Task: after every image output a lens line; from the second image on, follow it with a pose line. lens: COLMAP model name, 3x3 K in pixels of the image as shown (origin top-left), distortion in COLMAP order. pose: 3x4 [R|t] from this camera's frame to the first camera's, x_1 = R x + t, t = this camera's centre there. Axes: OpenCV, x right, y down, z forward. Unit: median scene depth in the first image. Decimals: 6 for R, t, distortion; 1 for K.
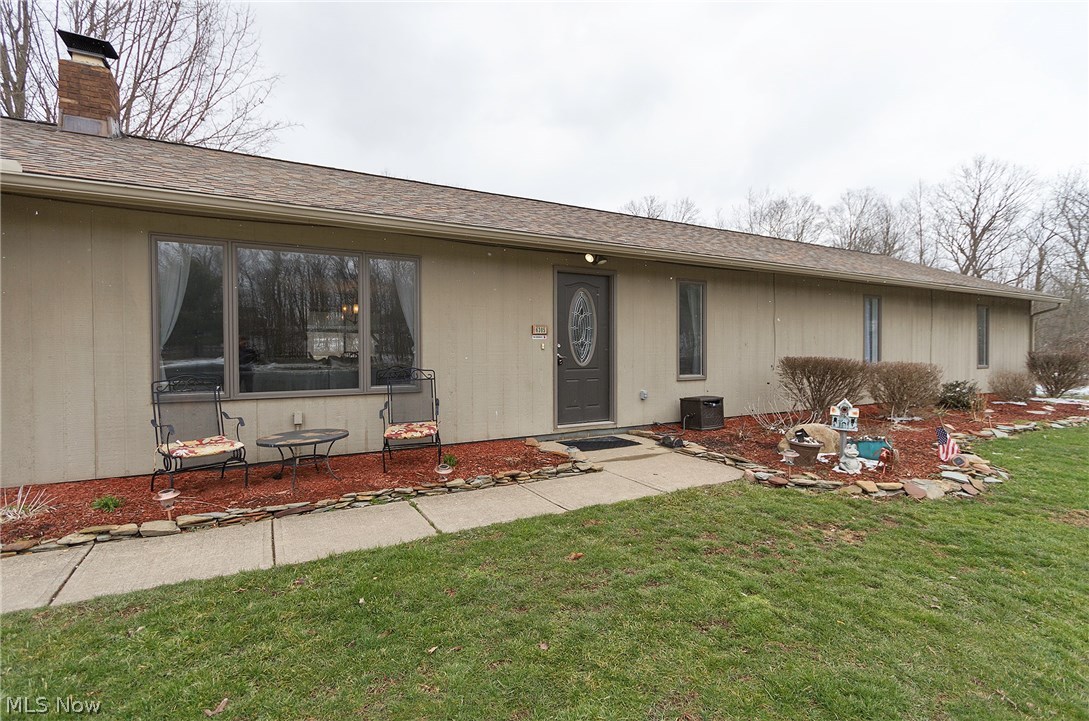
lens RADIAL K [[533.4, 0, 584.3], [0, 533.4, 359.2], [0, 0, 1]] dist [0.001759, 0.000236]
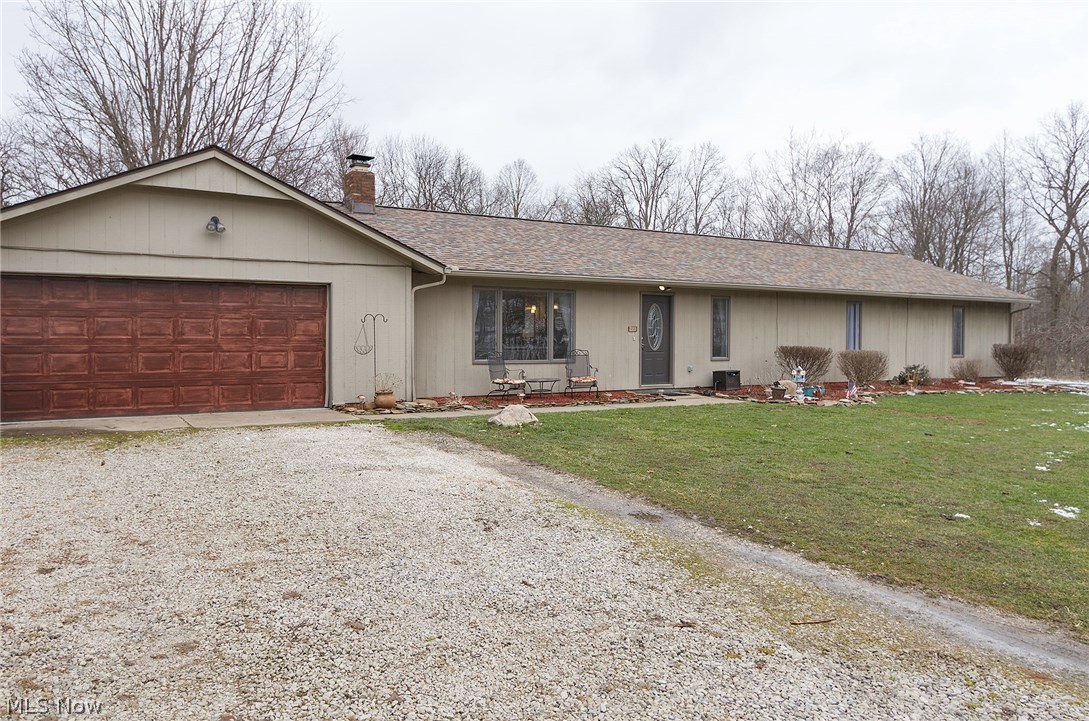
lens RADIAL K [[760.7, 0, 544.5], [0, 760.7, 360.5], [0, 0, 1]] dist [-0.005390, -0.001265]
pose [[0.999705, 0.004619, -0.023837, -0.282118], [-0.004494, 0.999976, 0.005308, 0.032074], [0.023861, -0.005199, 0.999702, -1.343956]]
